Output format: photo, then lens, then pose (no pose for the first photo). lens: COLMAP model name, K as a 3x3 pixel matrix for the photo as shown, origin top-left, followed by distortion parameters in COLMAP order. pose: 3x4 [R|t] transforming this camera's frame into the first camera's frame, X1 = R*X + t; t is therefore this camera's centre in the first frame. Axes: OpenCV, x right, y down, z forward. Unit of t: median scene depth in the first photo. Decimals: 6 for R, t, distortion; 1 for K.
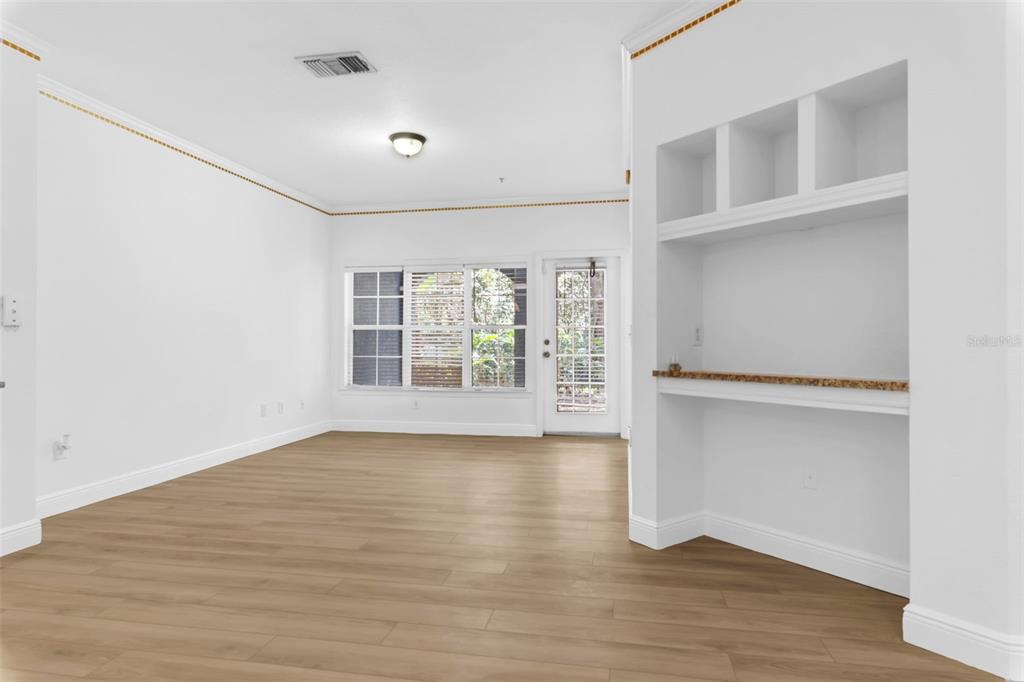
lens RADIAL K [[592.9, 0, 512.0], [0, 592.9, 341.0], [0, 0, 1]] dist [0.002001, -0.000258]
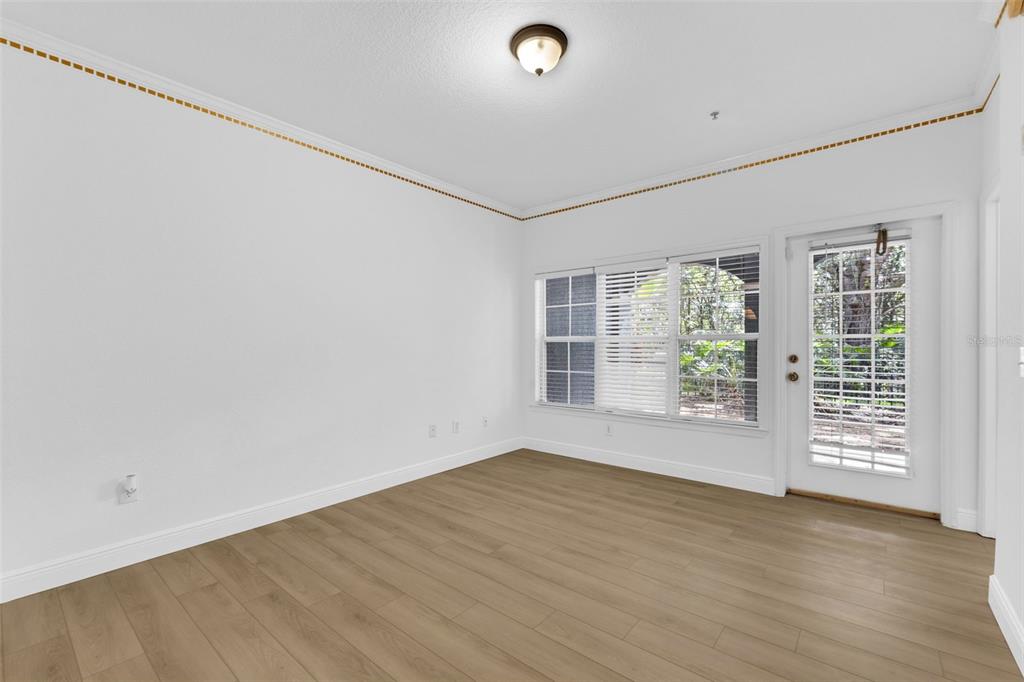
lens RADIAL K [[437.6, 0, 513.9], [0, 437.6, 350.9], [0, 0, 1]] dist [0.000251, -0.000027]
pose [[0.877561, 0.003715, -0.479451, 0.019993], [0.003085, 0.999906, 0.013394, -0.016505], [0.479455, -0.013233, 0.877467, 0.447674]]
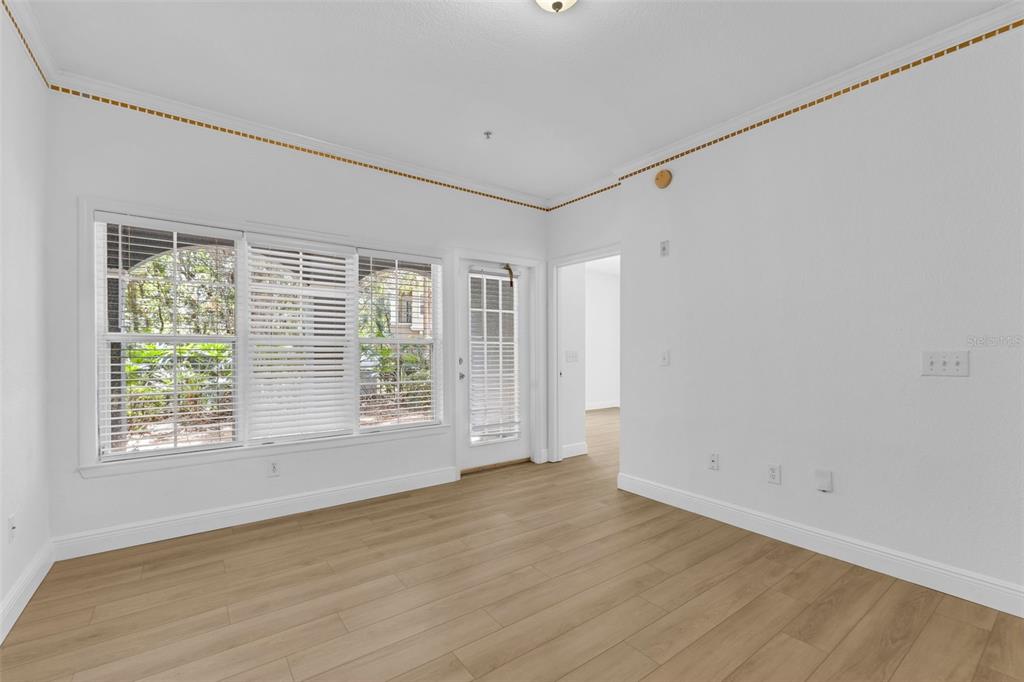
lens RADIAL K [[439.7, 0, 514.2], [0, 439.7, 354.7], [0, 0, 1]] dist [-0.001428, 0.000042]
pose [[0.671192, -0.007400, 0.741247, -0.373960], [-0.002827, 0.999917, 0.012542, -0.016060], [-0.741278, -0.010514, 0.671115, 0.602842]]
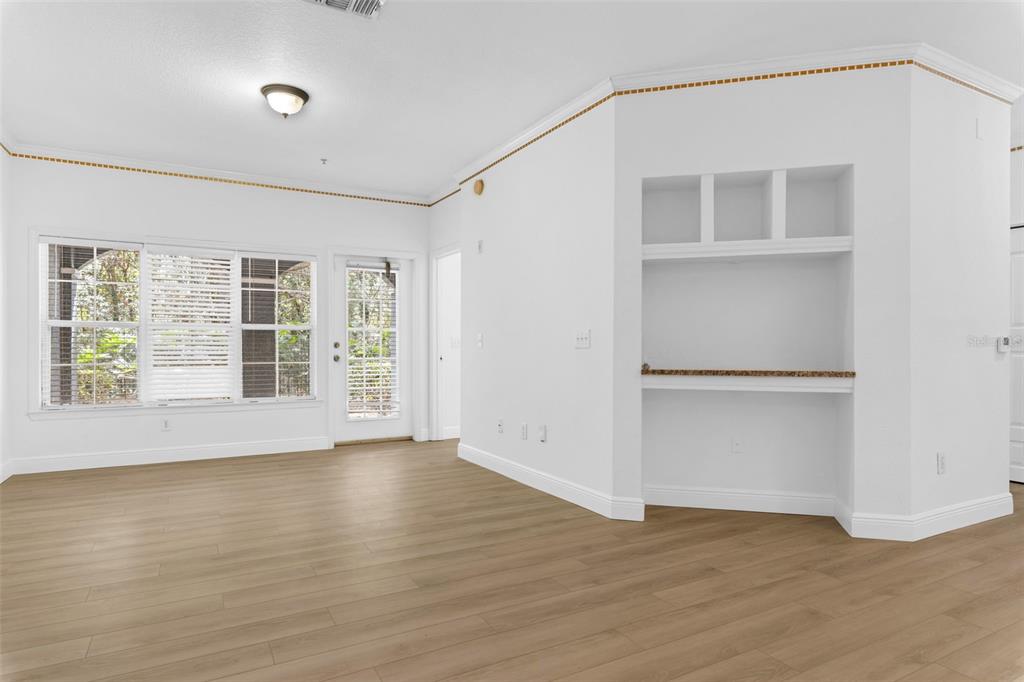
lens RADIAL K [[591.8, 0, 515.3], [0, 591.8, 350.4], [0, 0, 1]] dist [0.001166, 0.000951]
pose [[0.763332, -0.001393, 0.646005, -0.358006], [-0.004704, 0.999959, 0.007716, 0.002065], [-0.645989, -0.008929, 0.763294, 0.135645]]
